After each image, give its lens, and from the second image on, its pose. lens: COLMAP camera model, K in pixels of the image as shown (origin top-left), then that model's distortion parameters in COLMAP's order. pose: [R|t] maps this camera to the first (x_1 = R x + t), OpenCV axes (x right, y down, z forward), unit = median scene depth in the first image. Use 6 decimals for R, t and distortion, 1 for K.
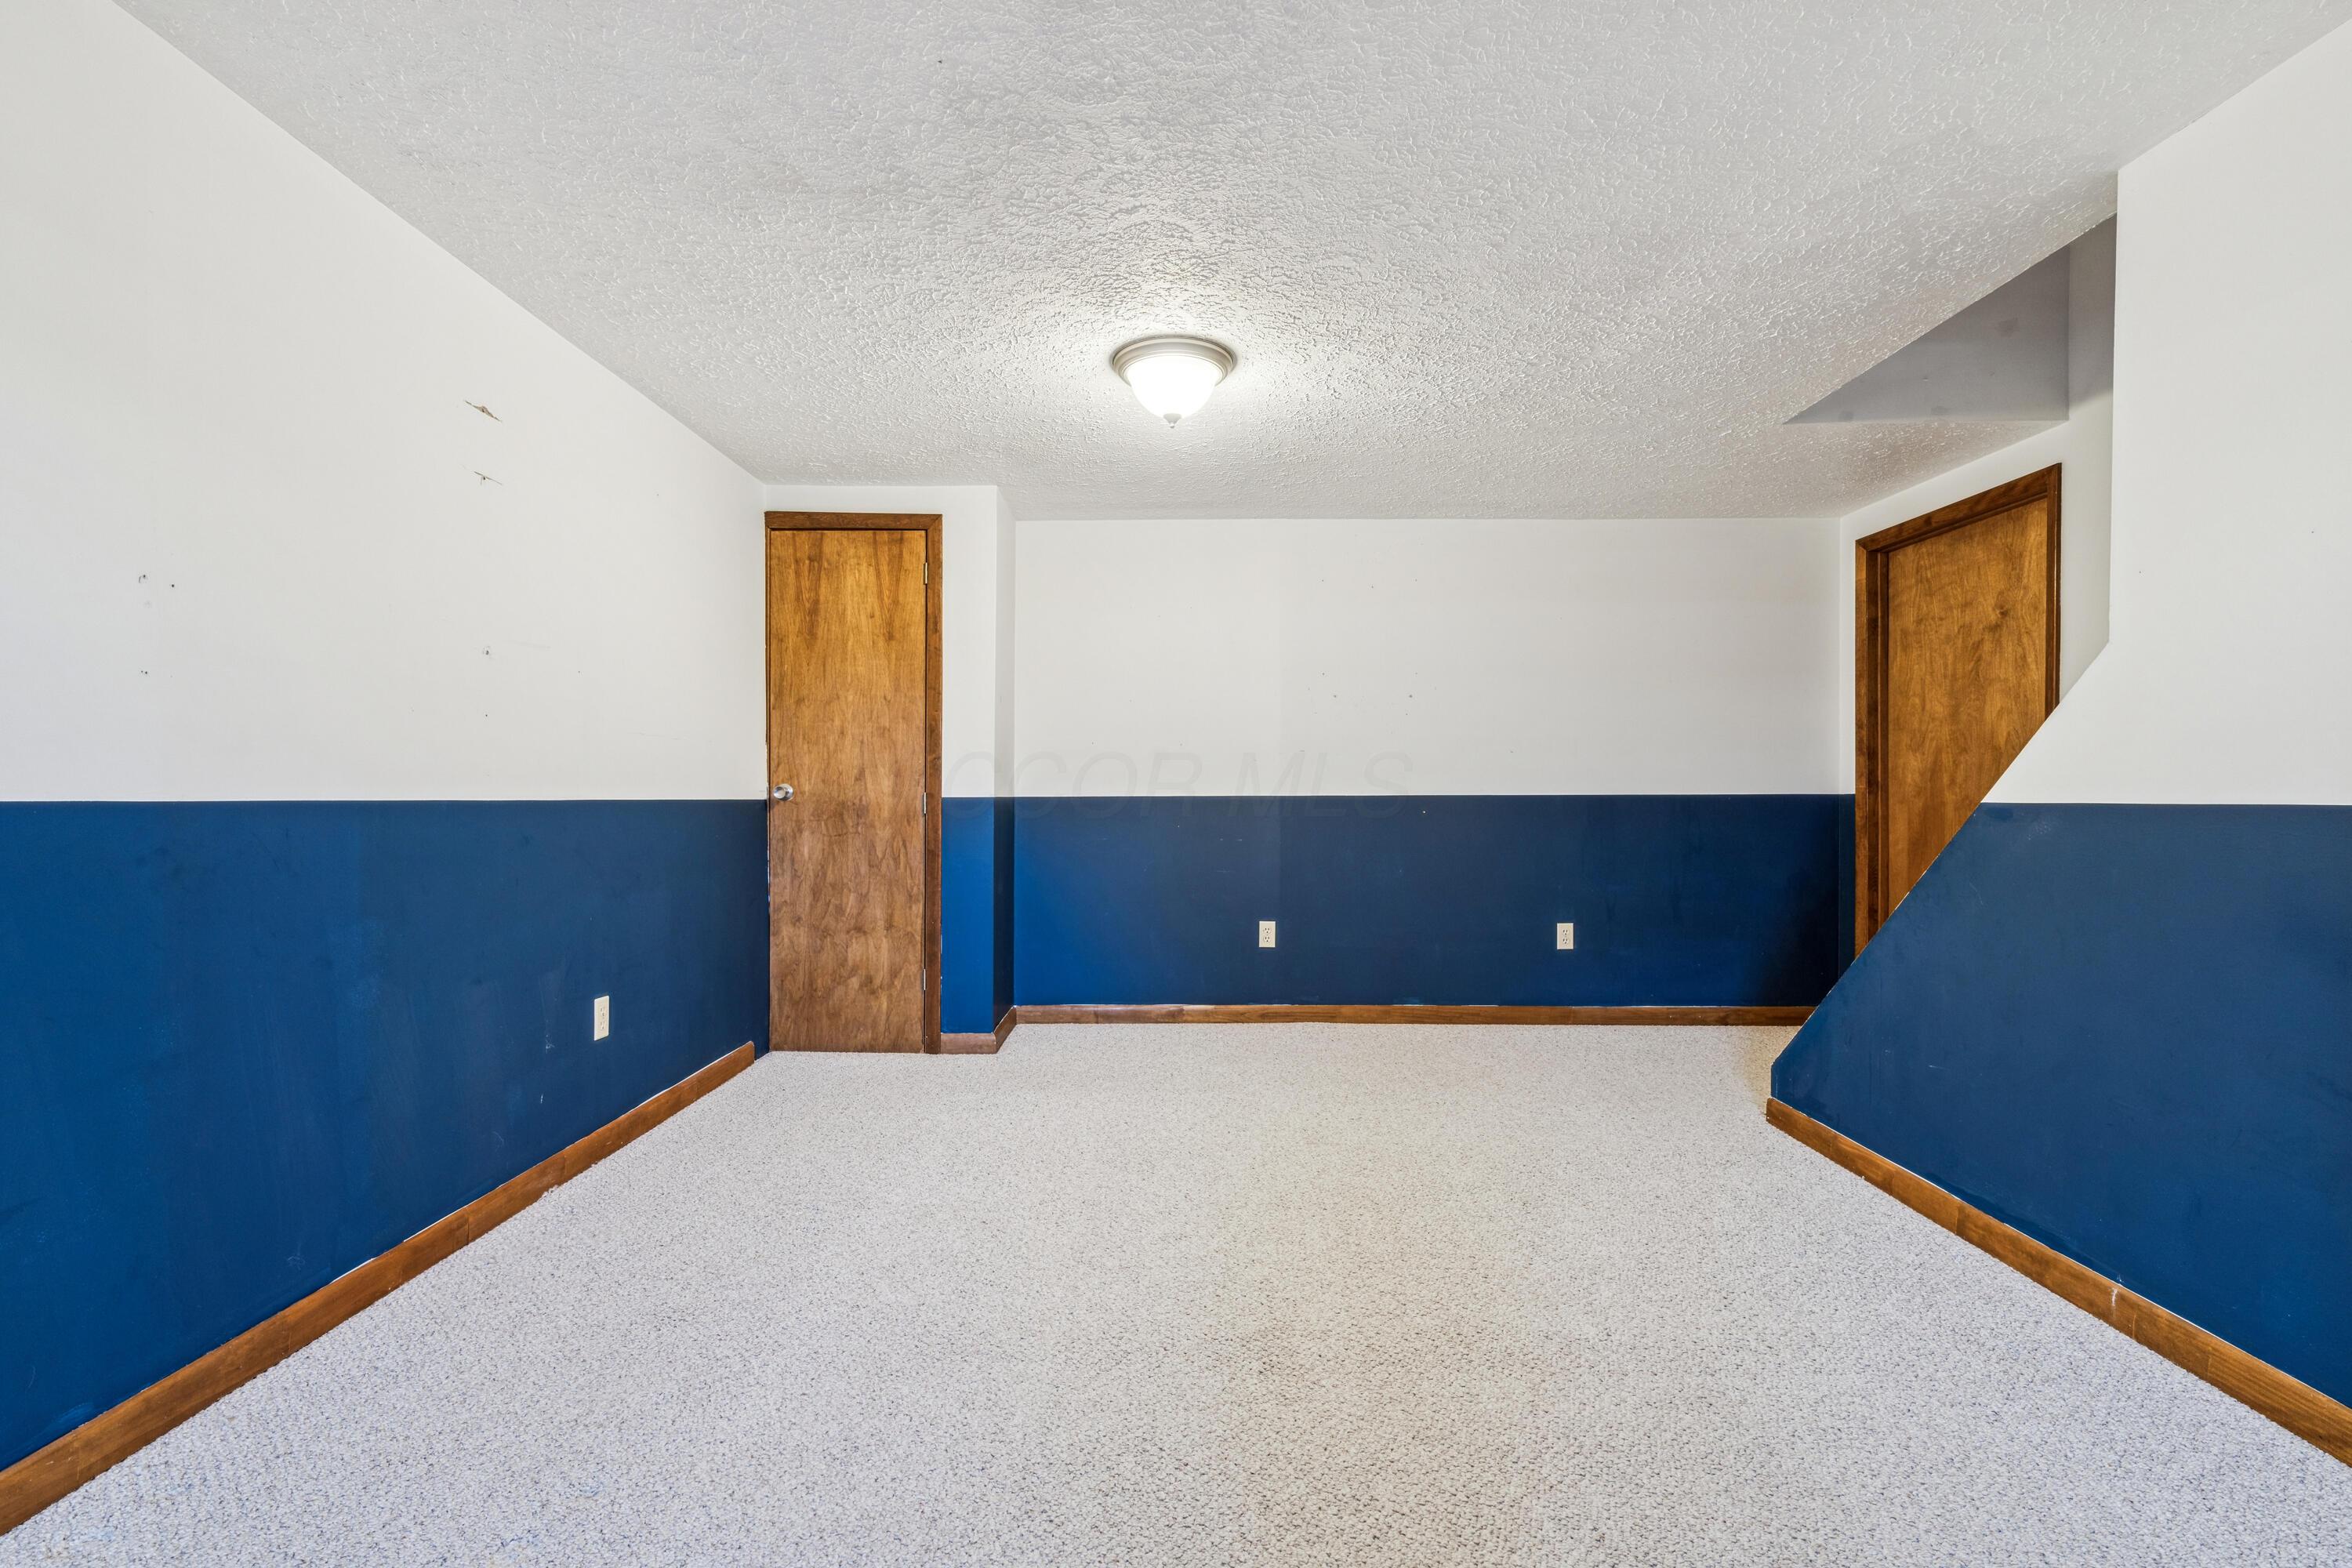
lens RADIAL K [[1045.7, 0, 1176.0], [0, 1045.7, 784.0], [0, 0, 1]] dist [0.000563, -0.000264]
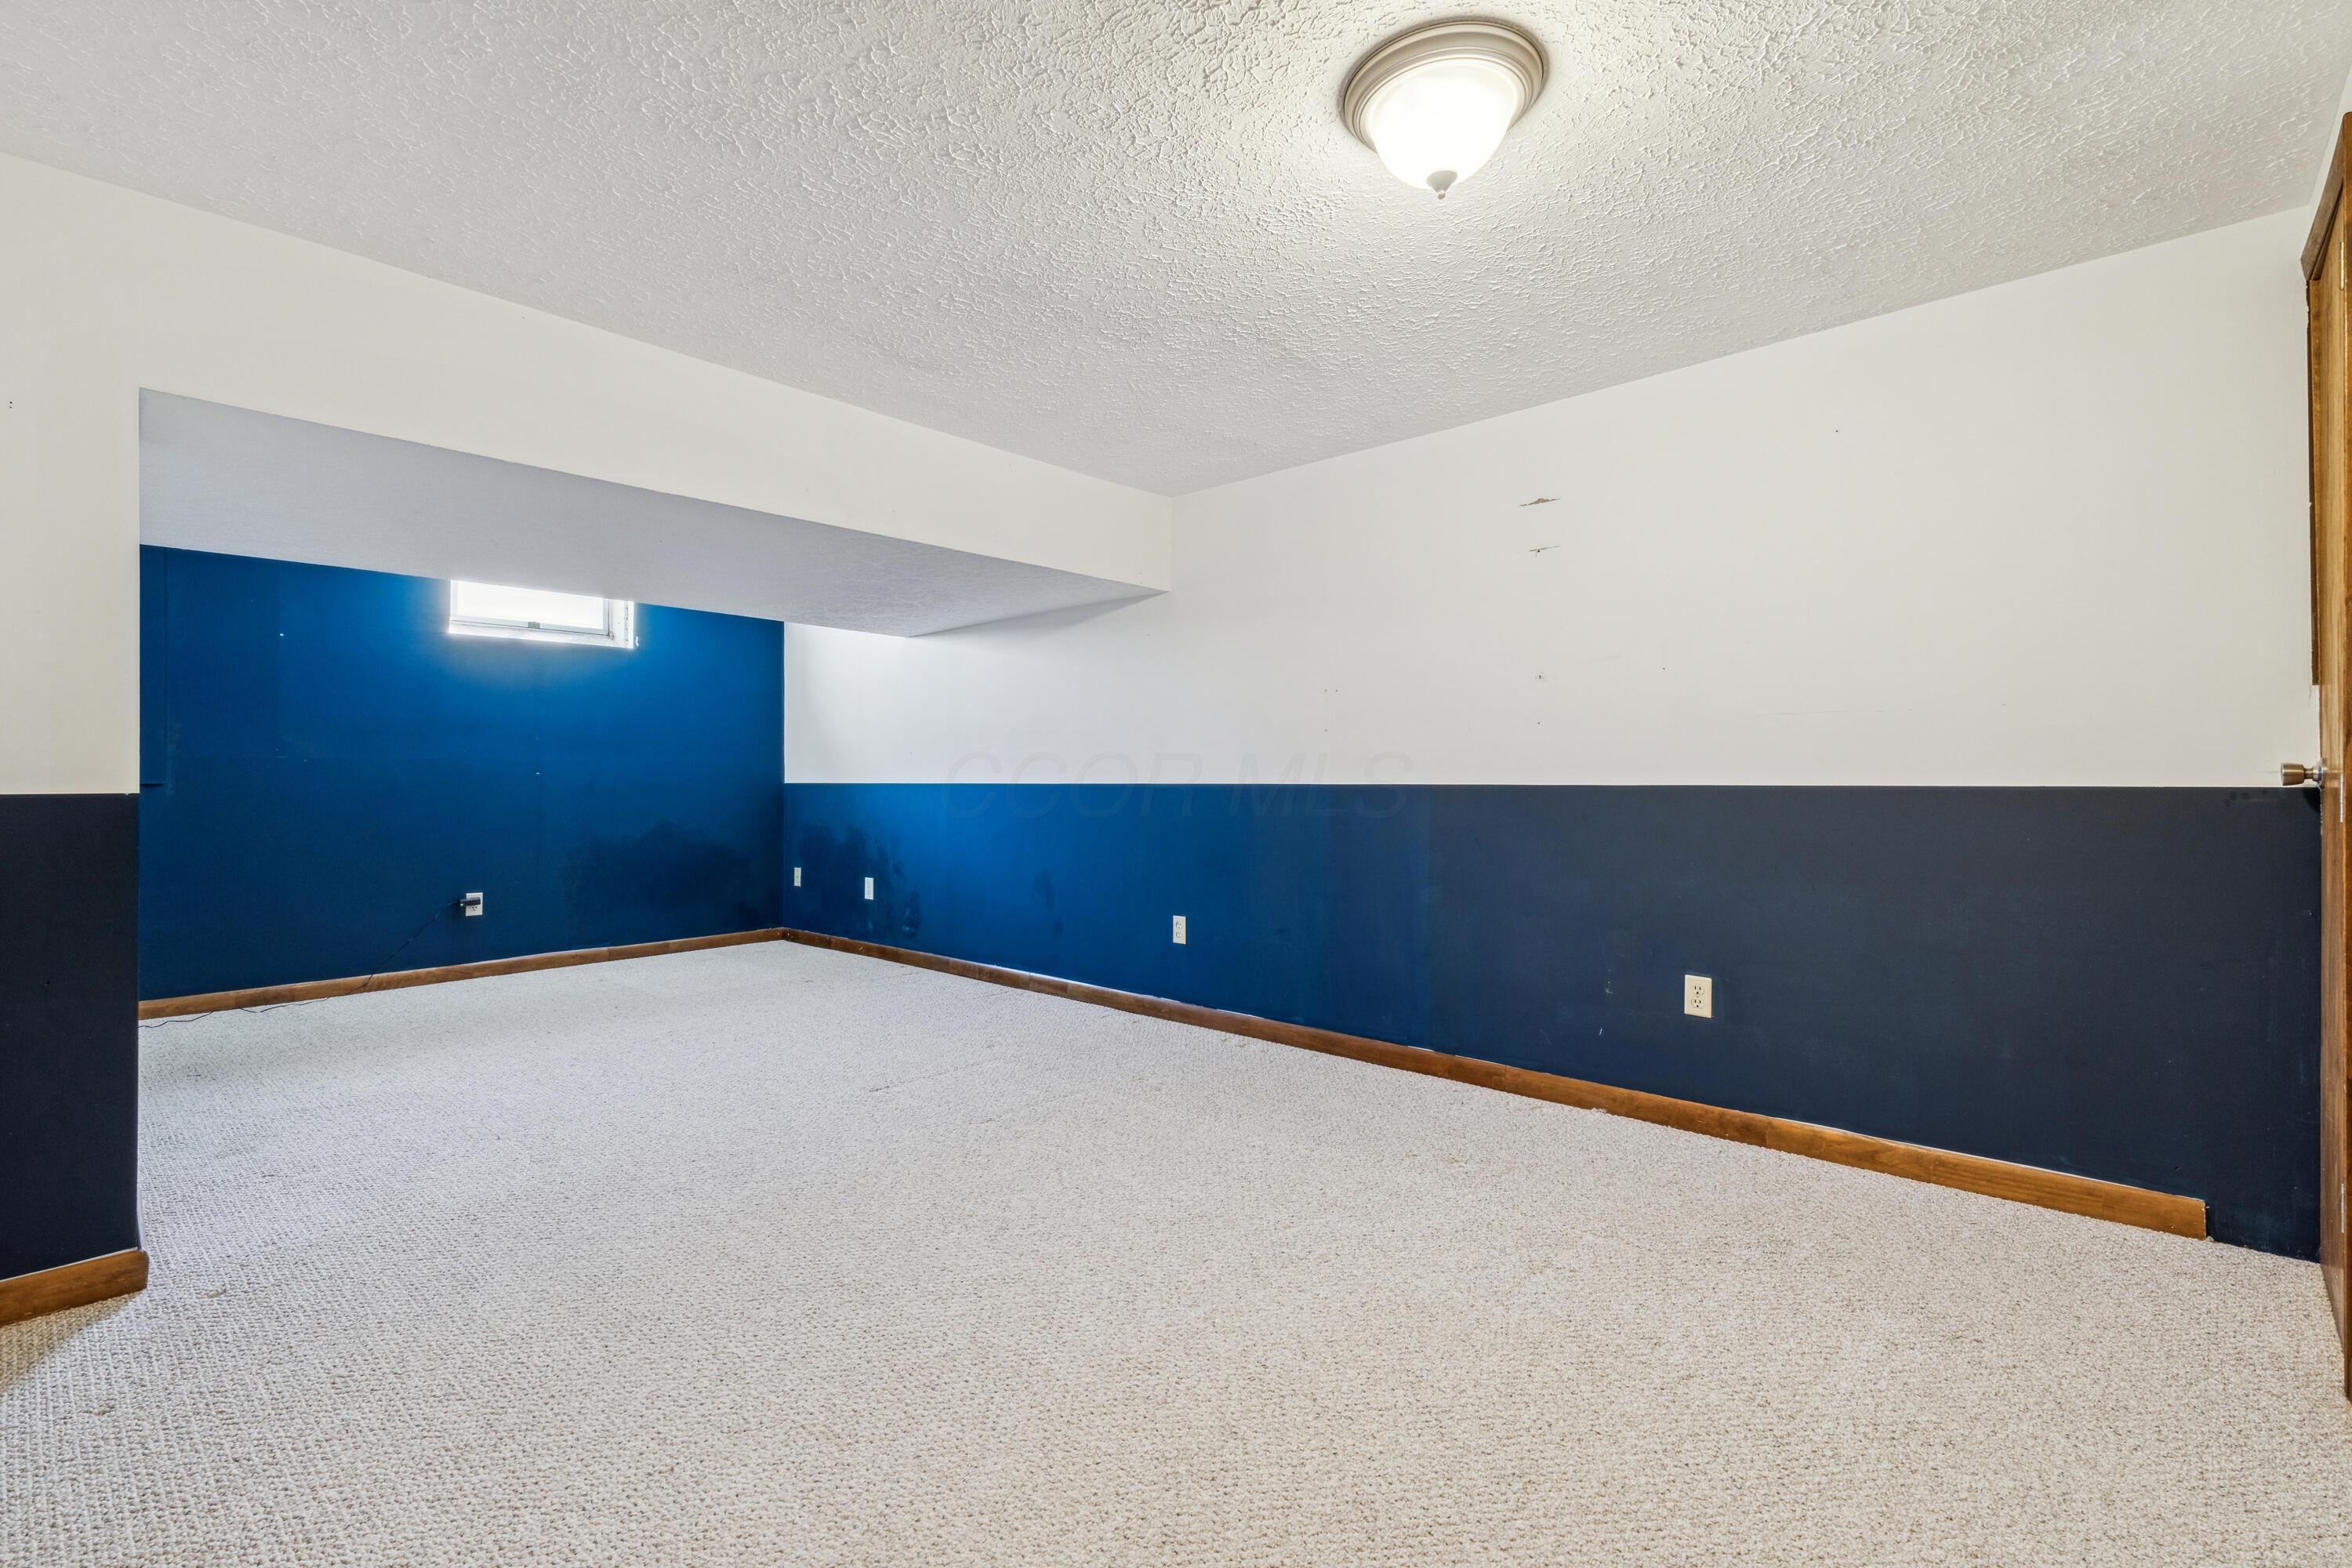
lens RADIAL K [[1045.7, 0, 1176.0], [0, 1045.7, 784.0], [0, 0, 1]] dist [0.000563, -0.000264]
pose [[-0.671407, 0.007252, -0.741053, 0.677931], [0.011975, 0.999928, -0.001064, 0.012955], [0.740992, -0.009589, -0.671446, 1.609741]]
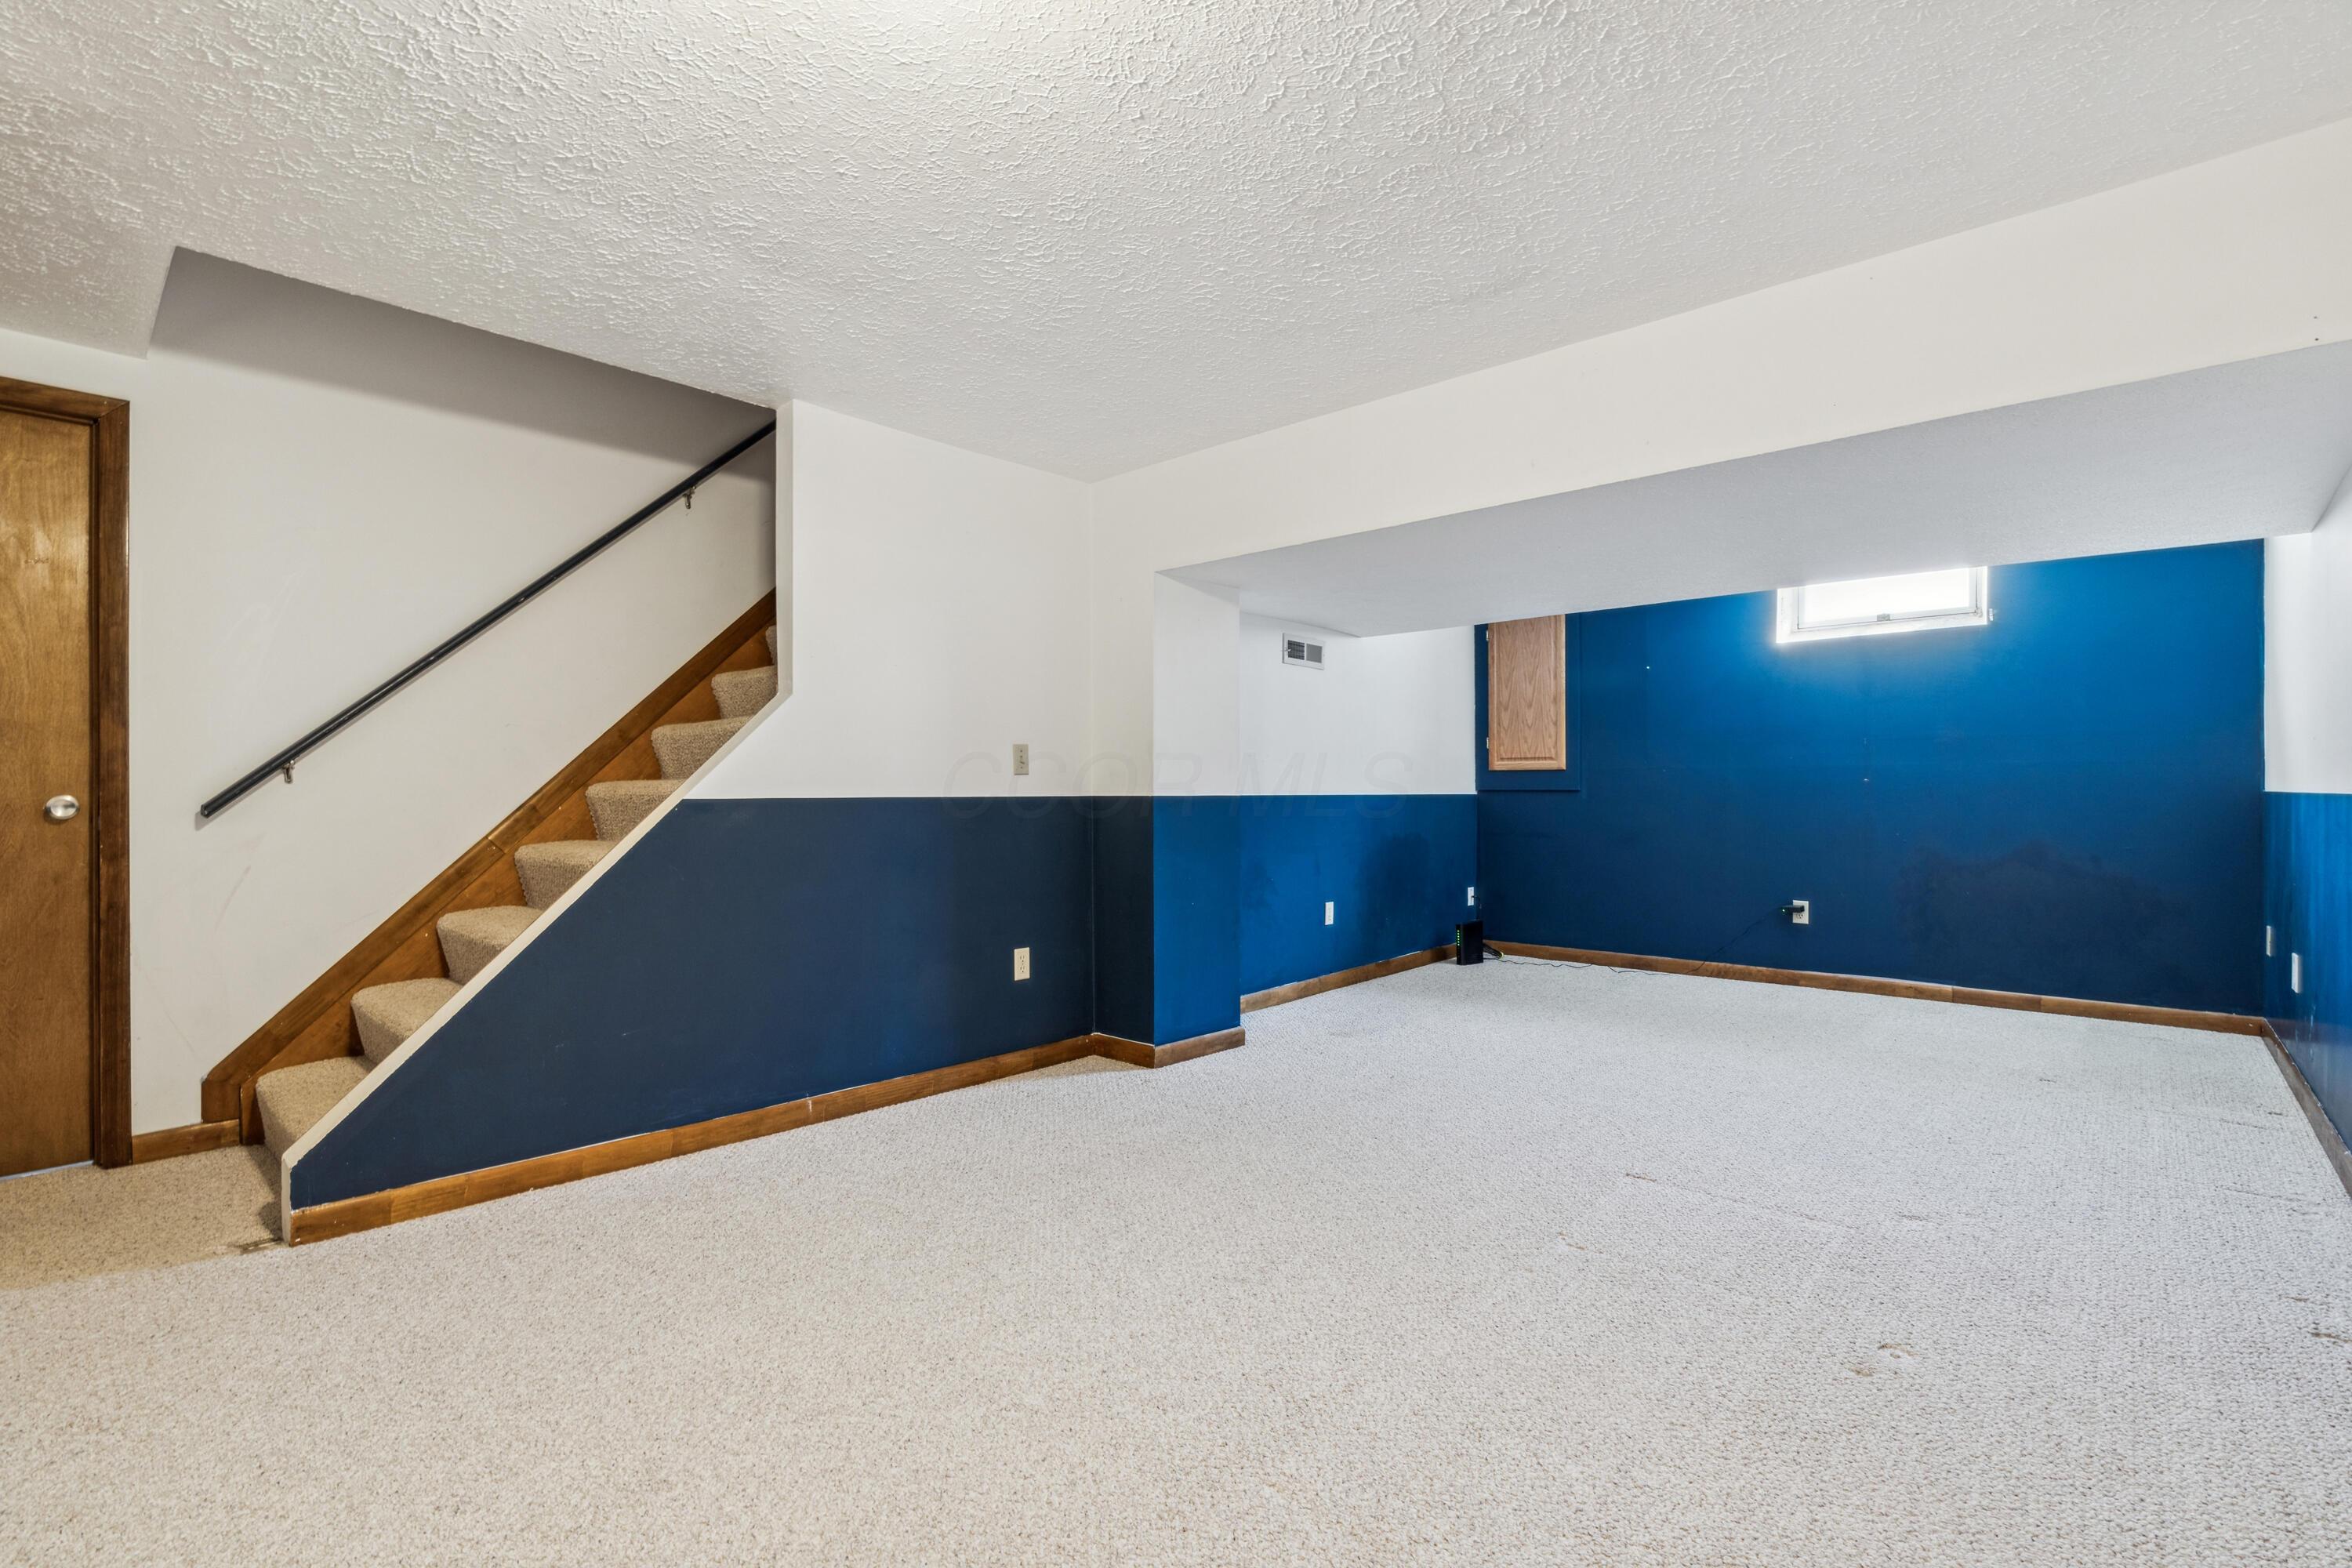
lens RADIAL K [[1045.7, 0, 1176.0], [0, 1045.7, 784.0], [0, 0, 1]] dist [0.000563, -0.000264]
pose [[-0.743455, 0.005109, 0.668767, -0.494057], [-0.005078, 0.999899, -0.013285, 0.014933], [-0.668767, -0.013273, -0.743354, 1.530671]]
